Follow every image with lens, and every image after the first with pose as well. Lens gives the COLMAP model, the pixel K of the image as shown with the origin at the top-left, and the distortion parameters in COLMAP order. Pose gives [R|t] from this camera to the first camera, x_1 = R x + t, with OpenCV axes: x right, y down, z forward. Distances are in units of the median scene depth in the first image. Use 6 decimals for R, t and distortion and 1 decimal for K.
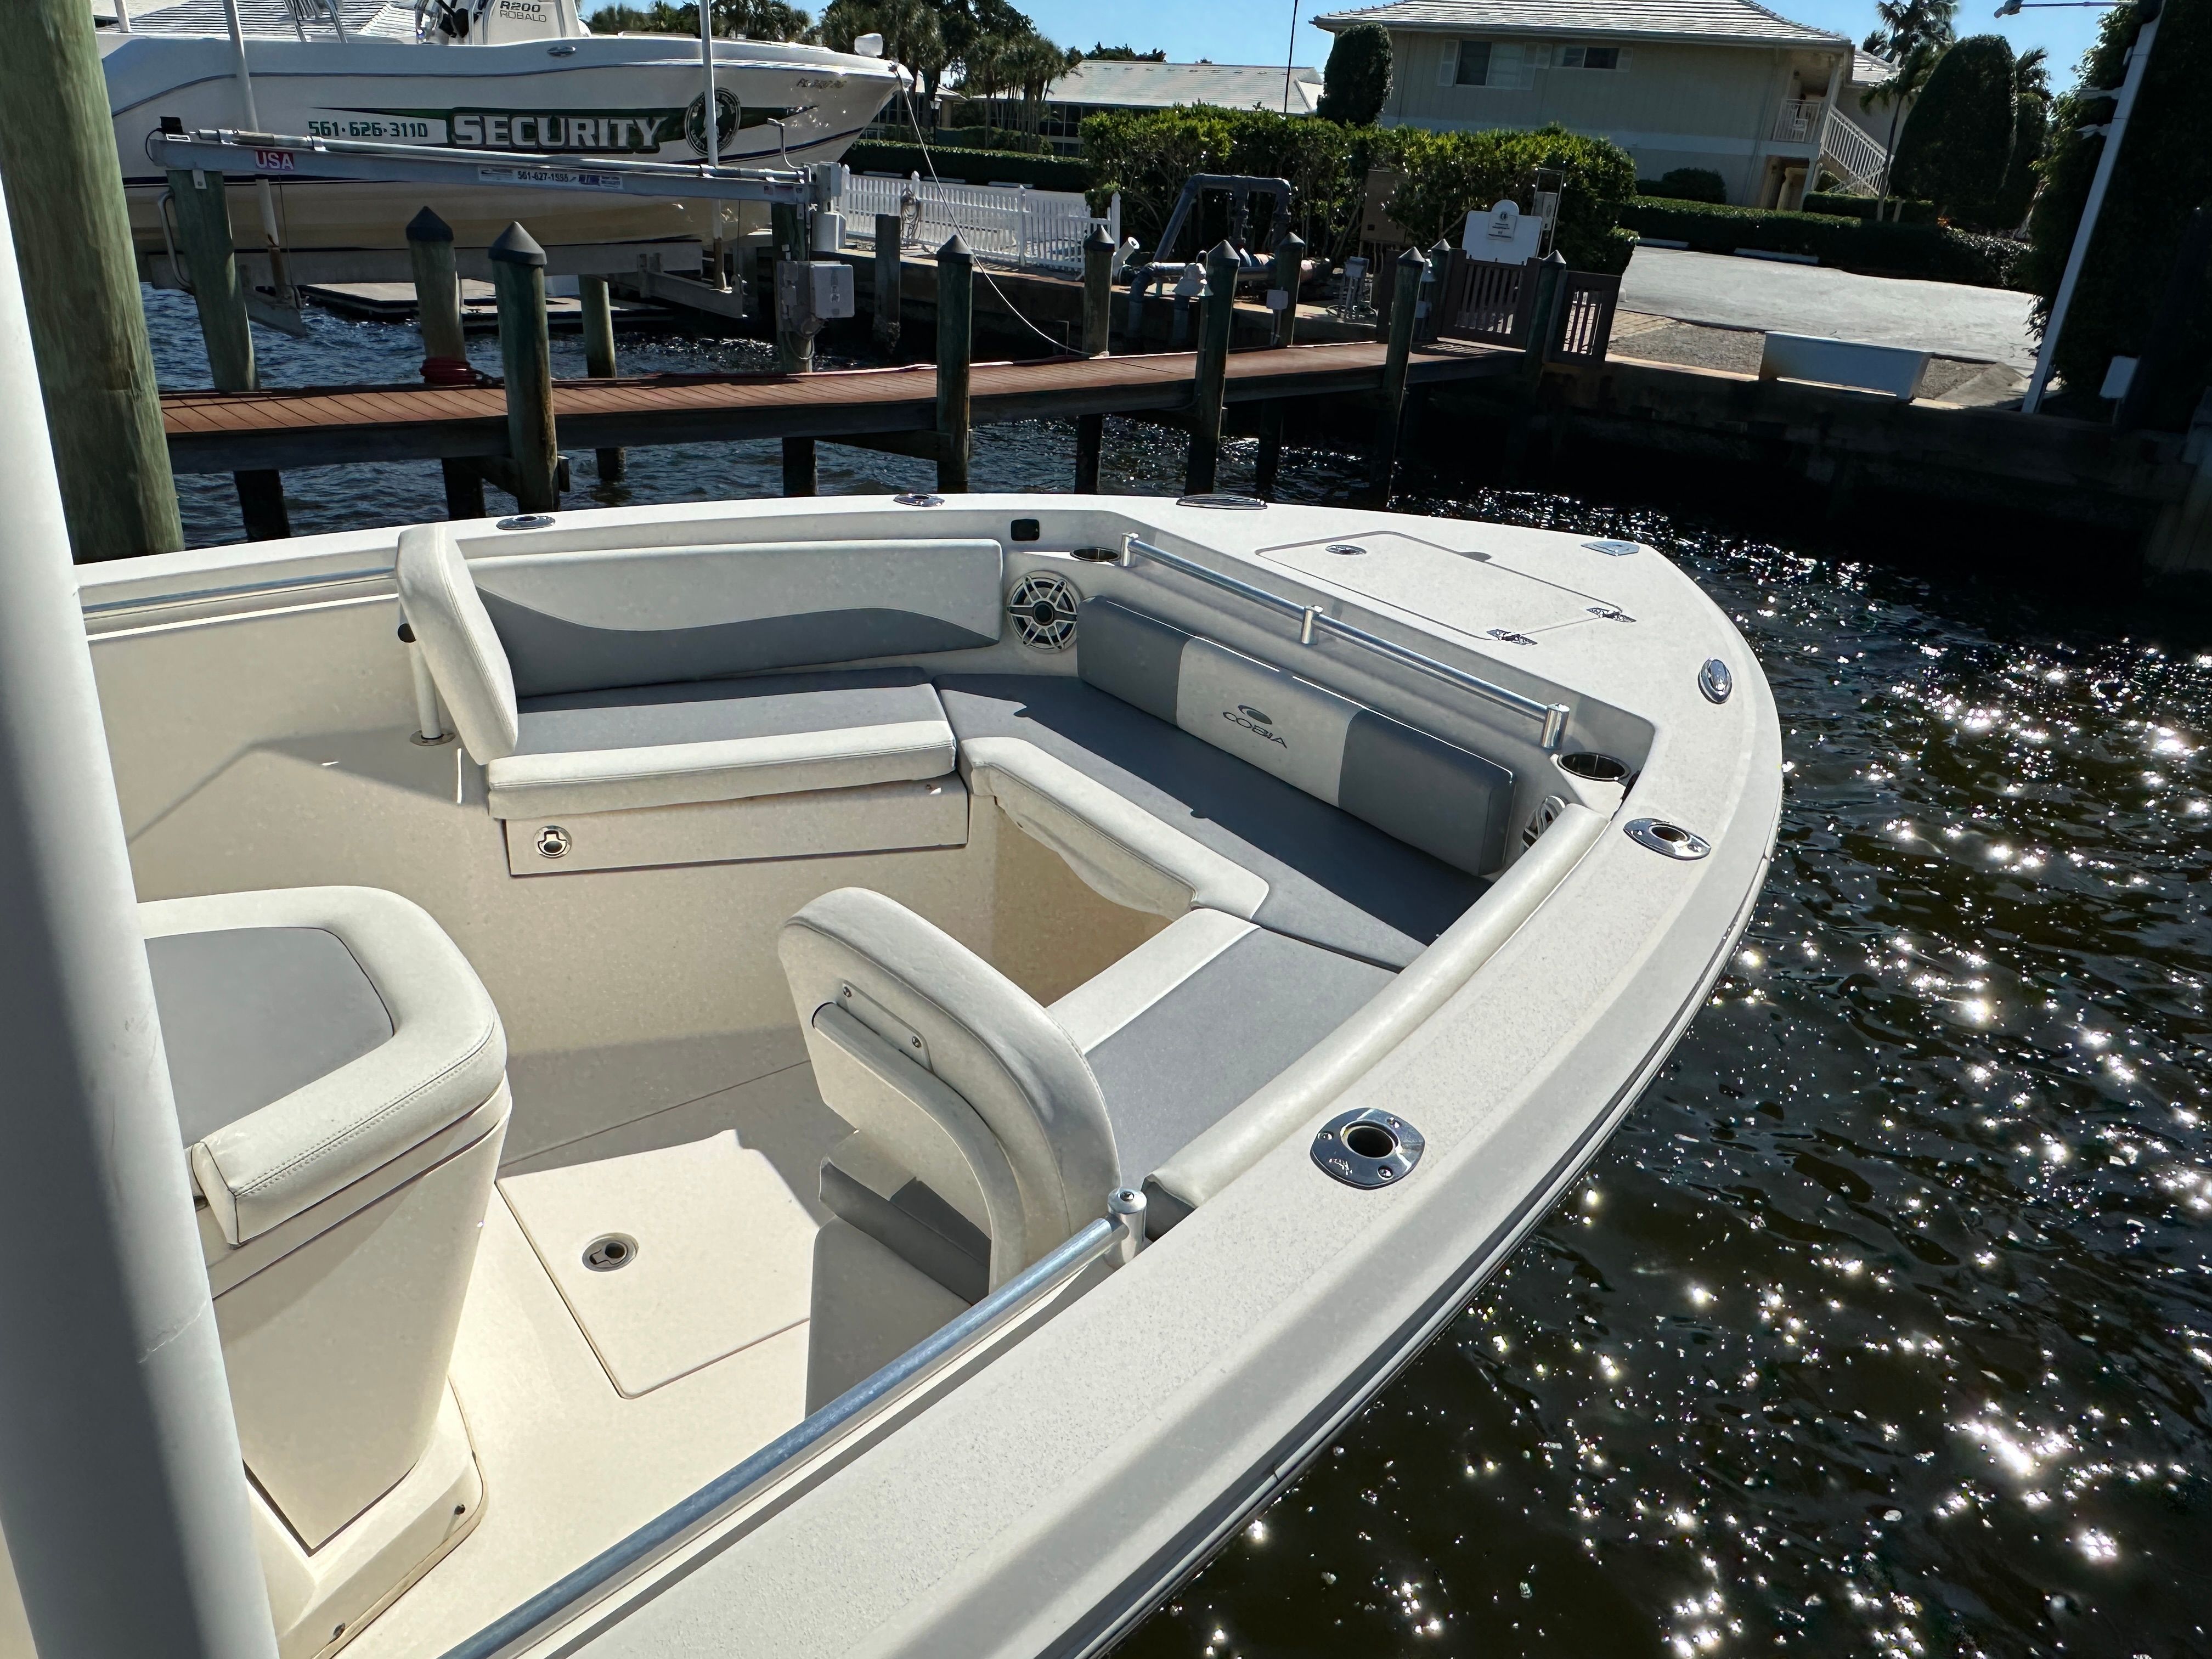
lens RADIAL K [[1527.1, 0, 1068.5], [0, 1527.1, 839.9], [0, 0, 1]] dist [-0.018056, 0.023204]
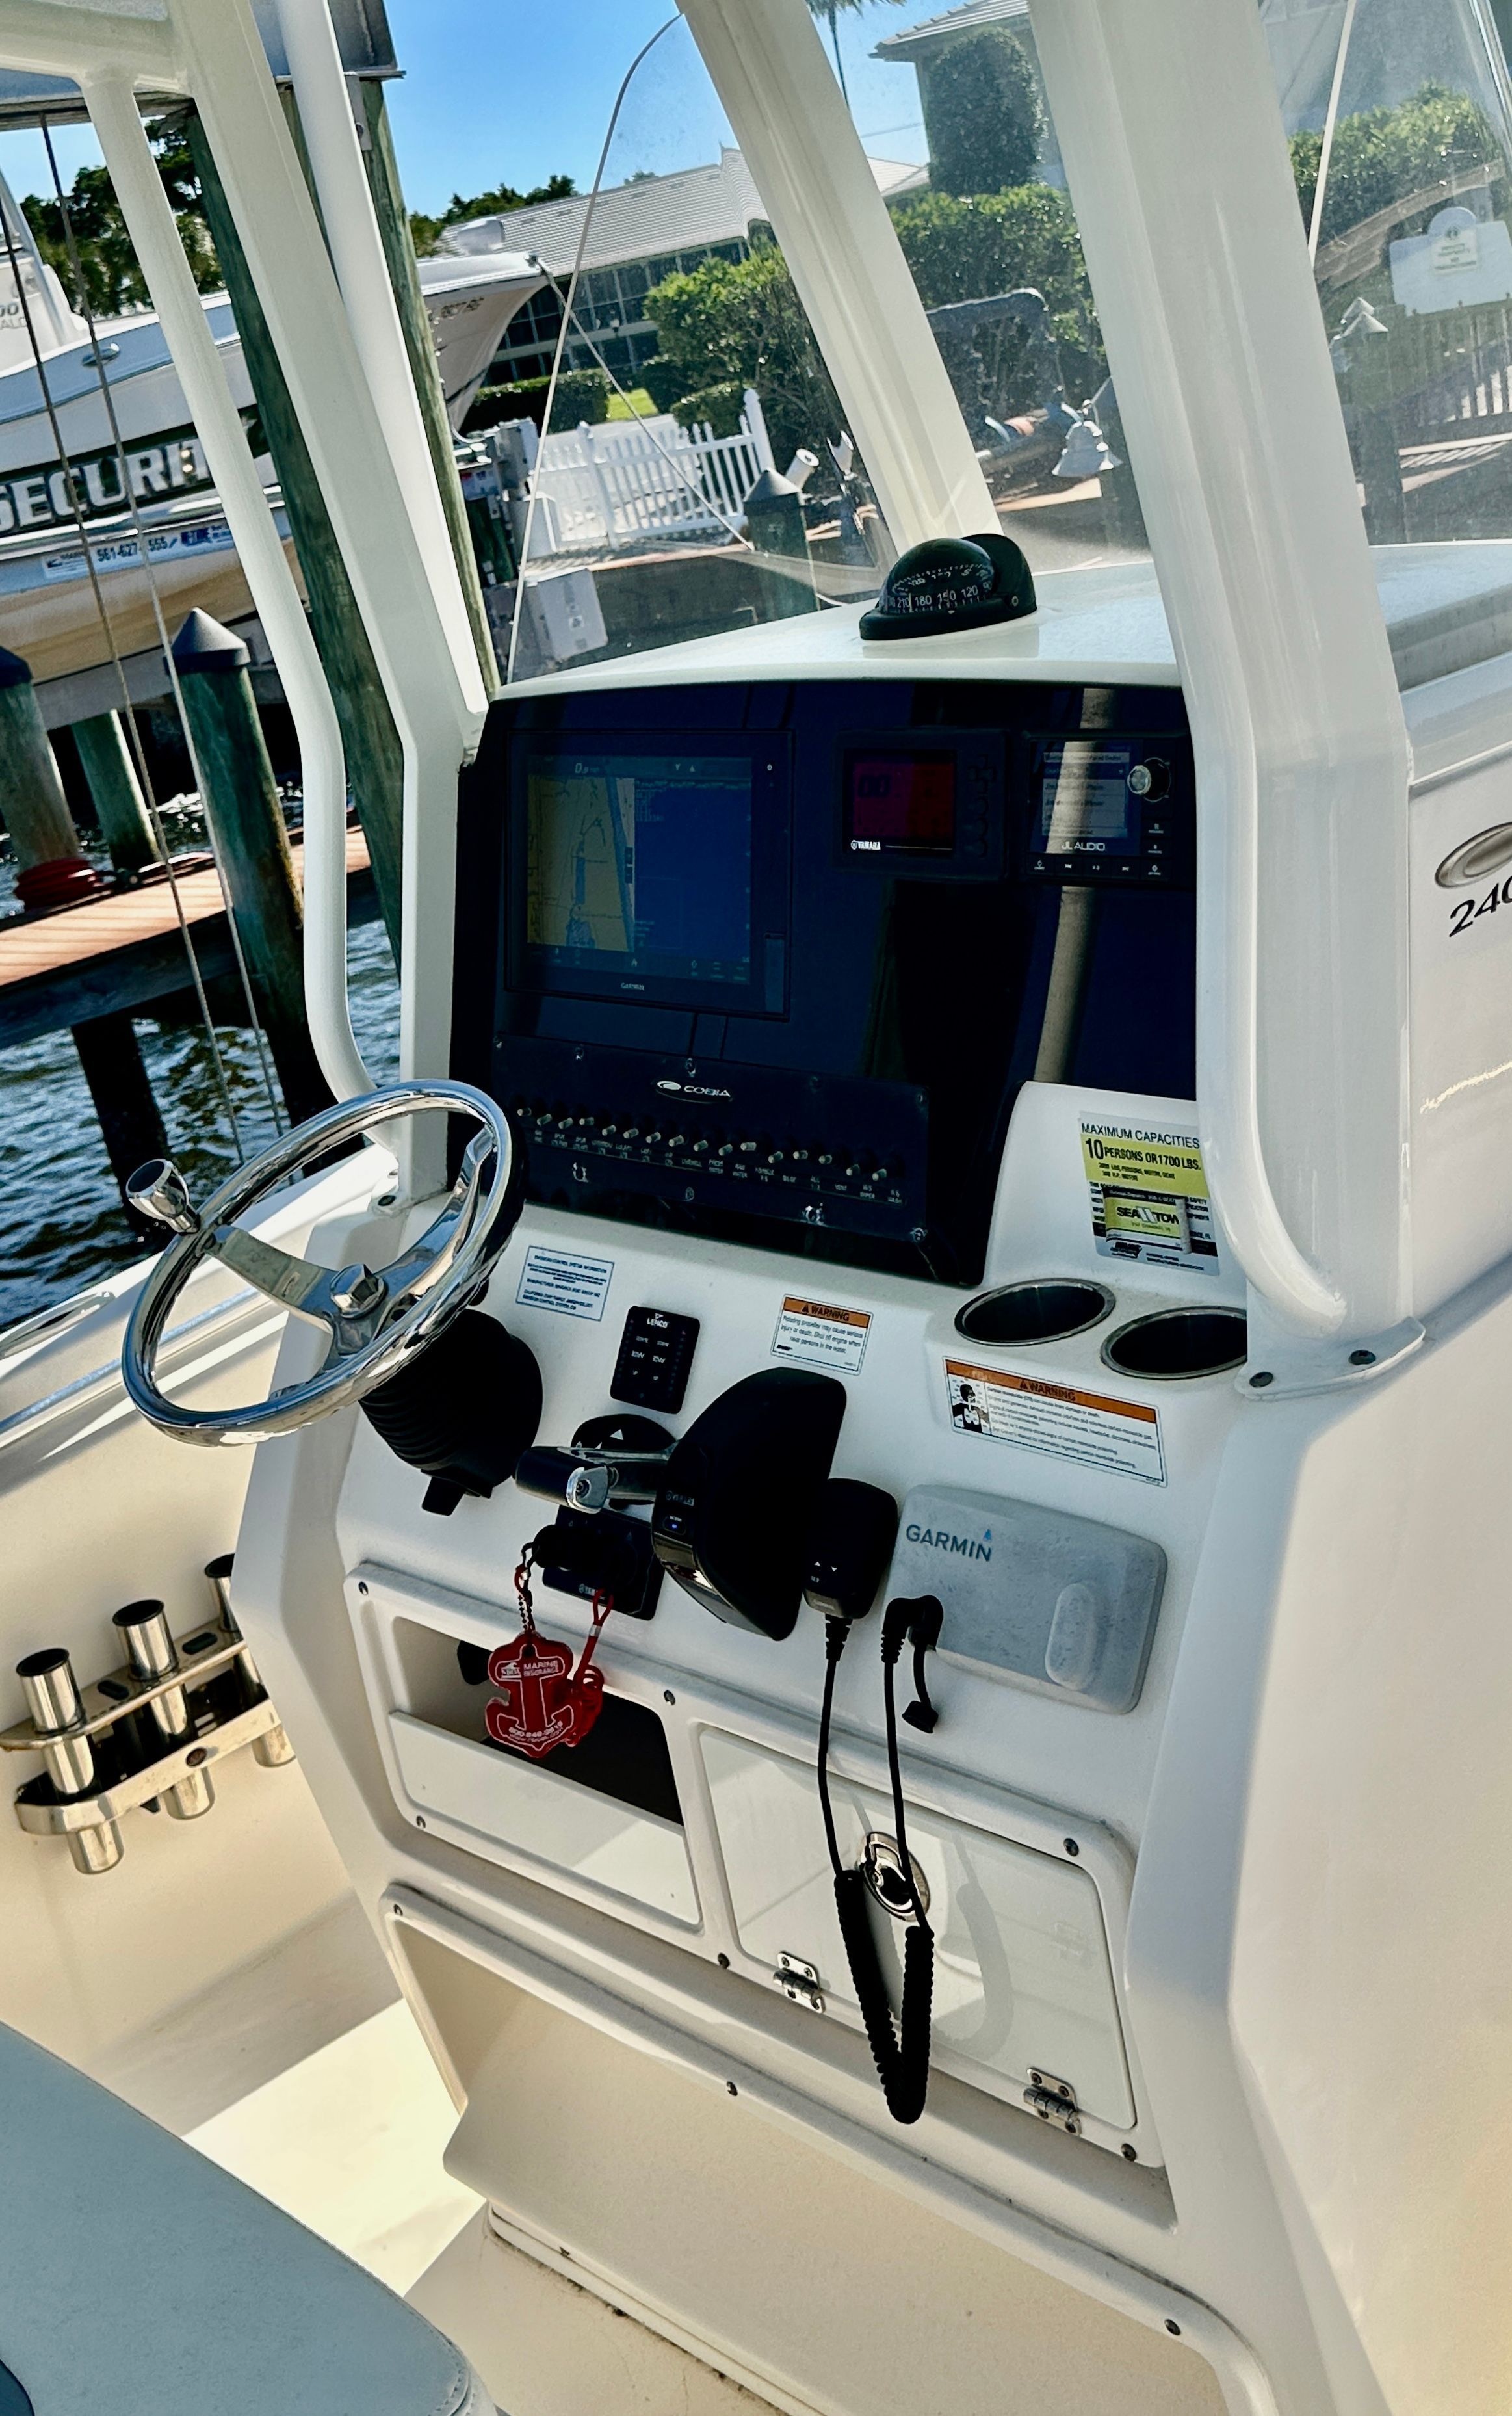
lens RADIAL K [[2725.6, 0, 799.5], [0, 2725.6, 1169.0], [0, 0, 1]] dist [0.151170, 0.000000]
pose [[0.960057, -0.277113, 0.038718, -0.121712], [0.279800, 0.951657, -0.126730, 0.017969], [-0.001728, 0.132502, 0.991181, -0.060987]]
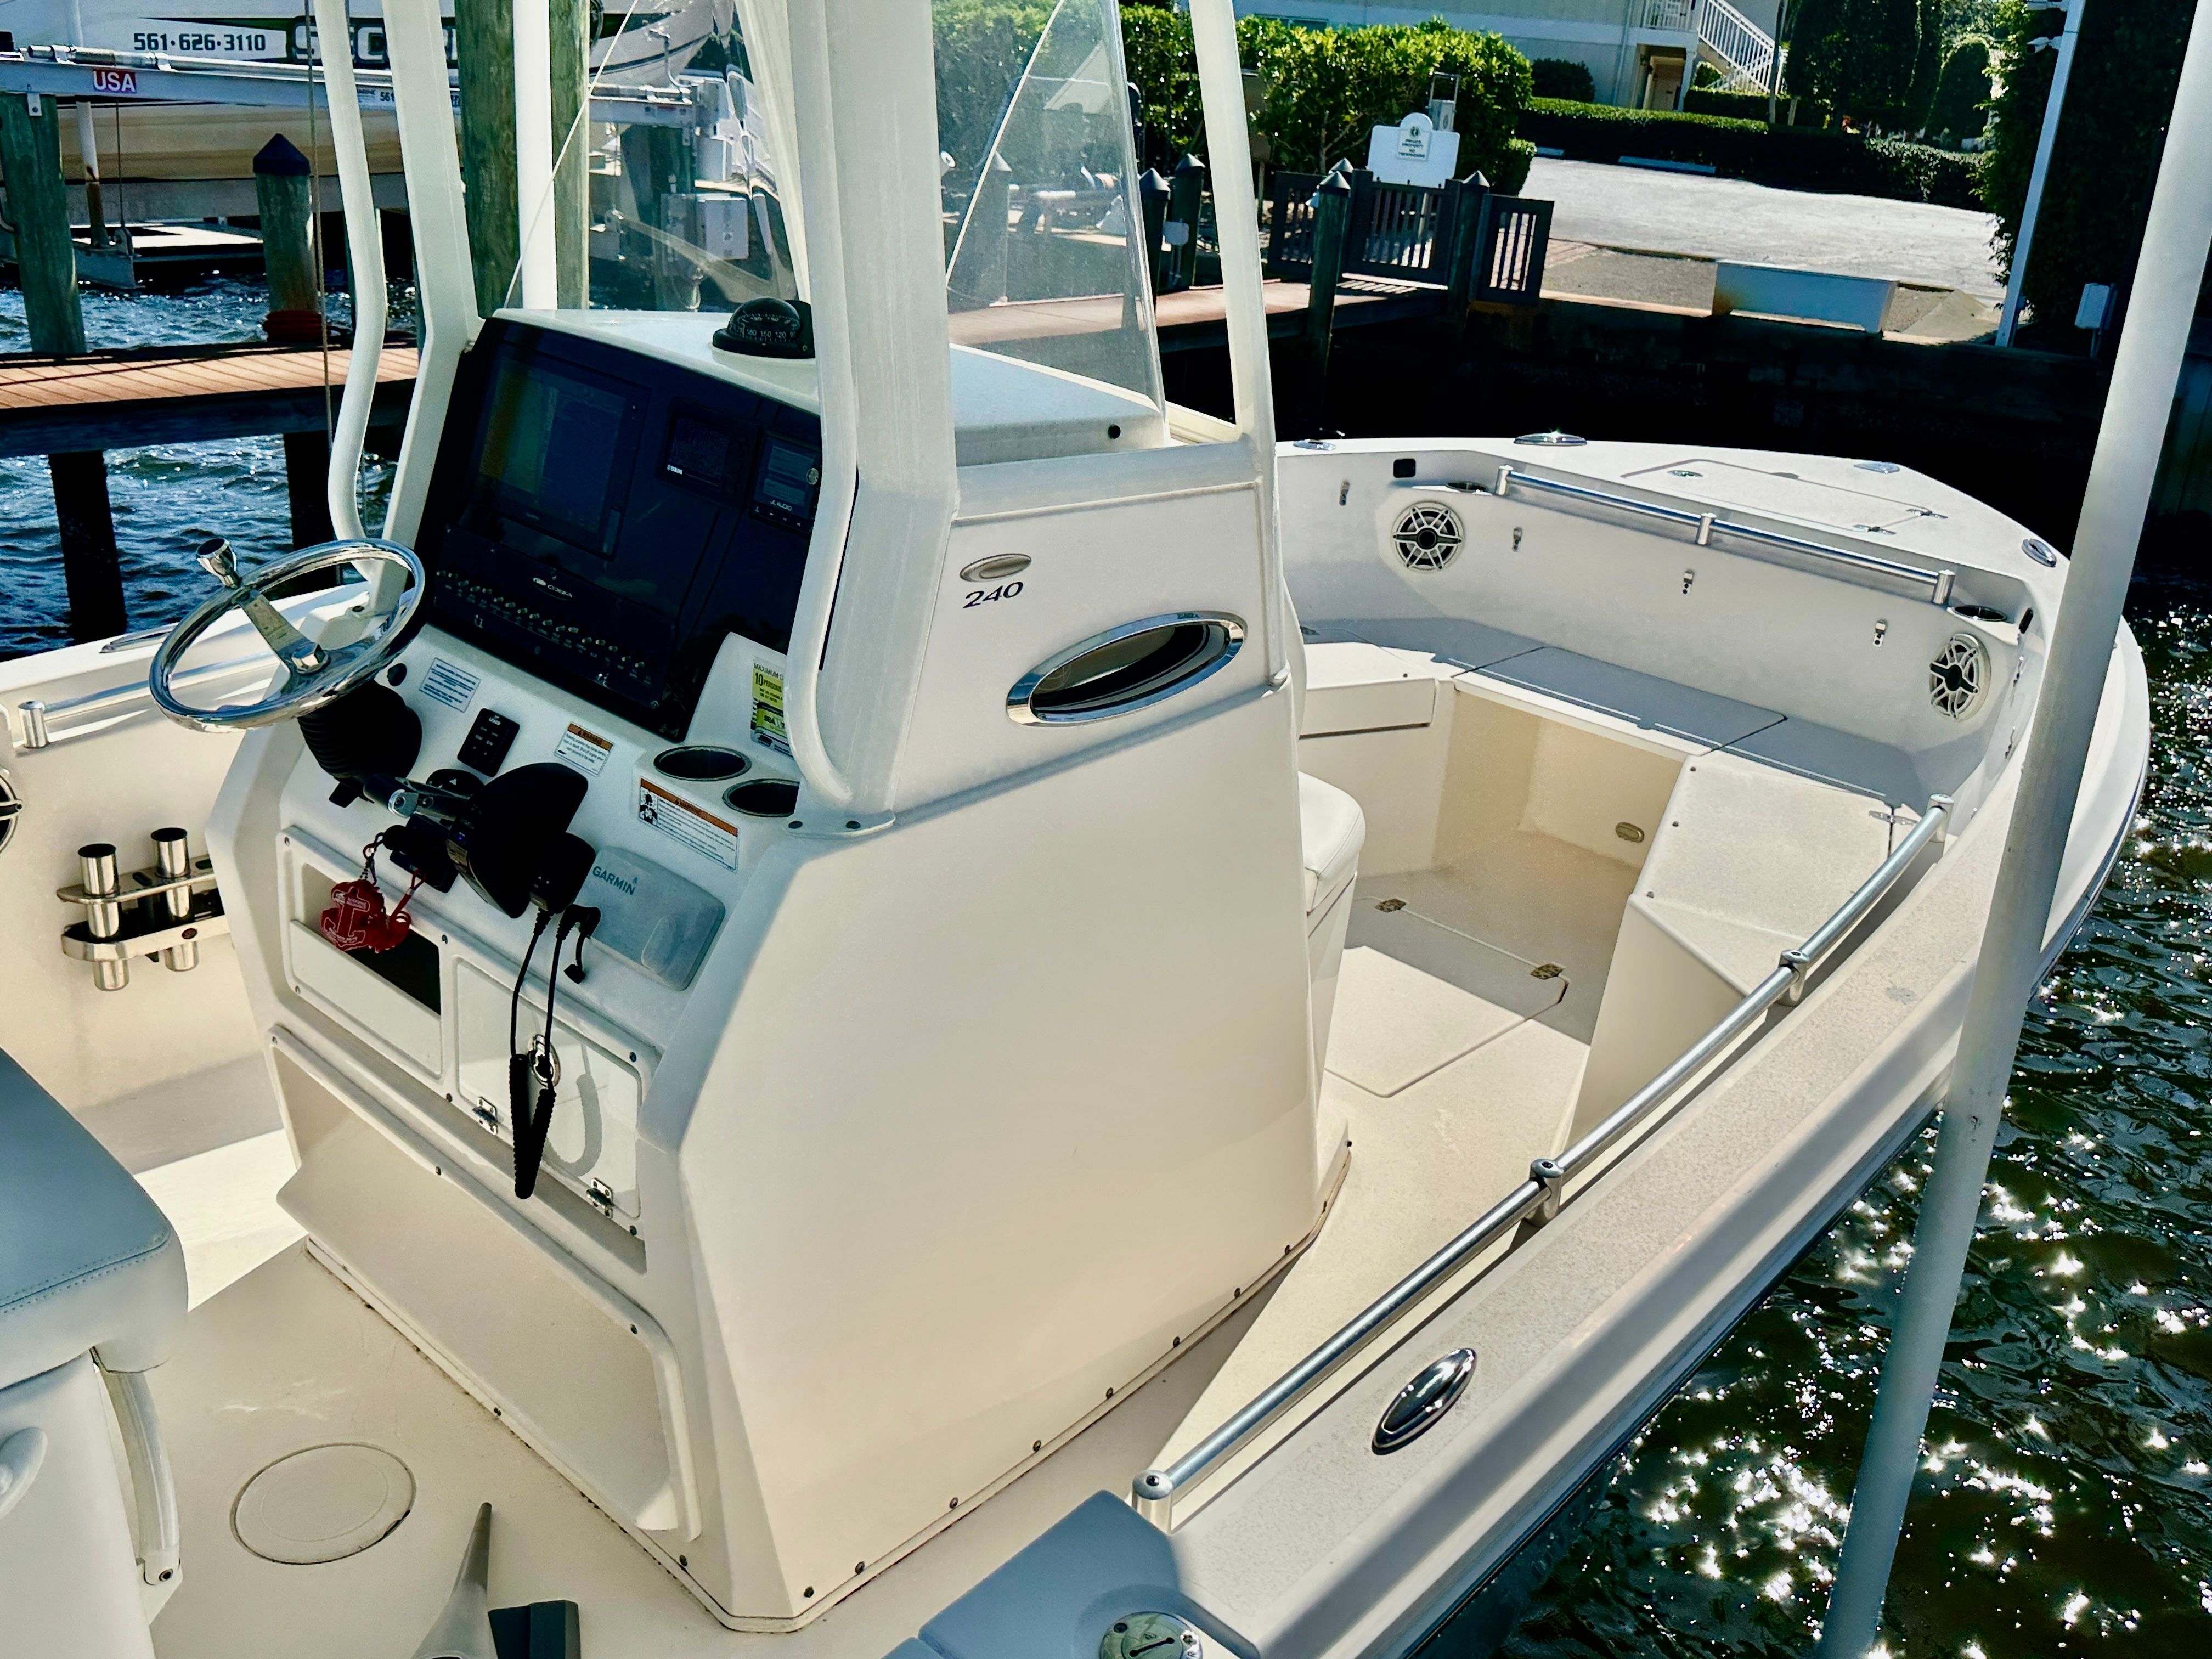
lens RADIAL K [[2030.9, 0, 1106.2], [0, 2030.9, 818.3], [0, 0, 1]] dist [0.020851, 0.000000]
pose [[0.985329, -0.052983, 0.162235, -0.104497], [0.061494, 0.996958, -0.047892, 0.024675], [-0.159204, 0.057166, 0.985589, -0.094982]]
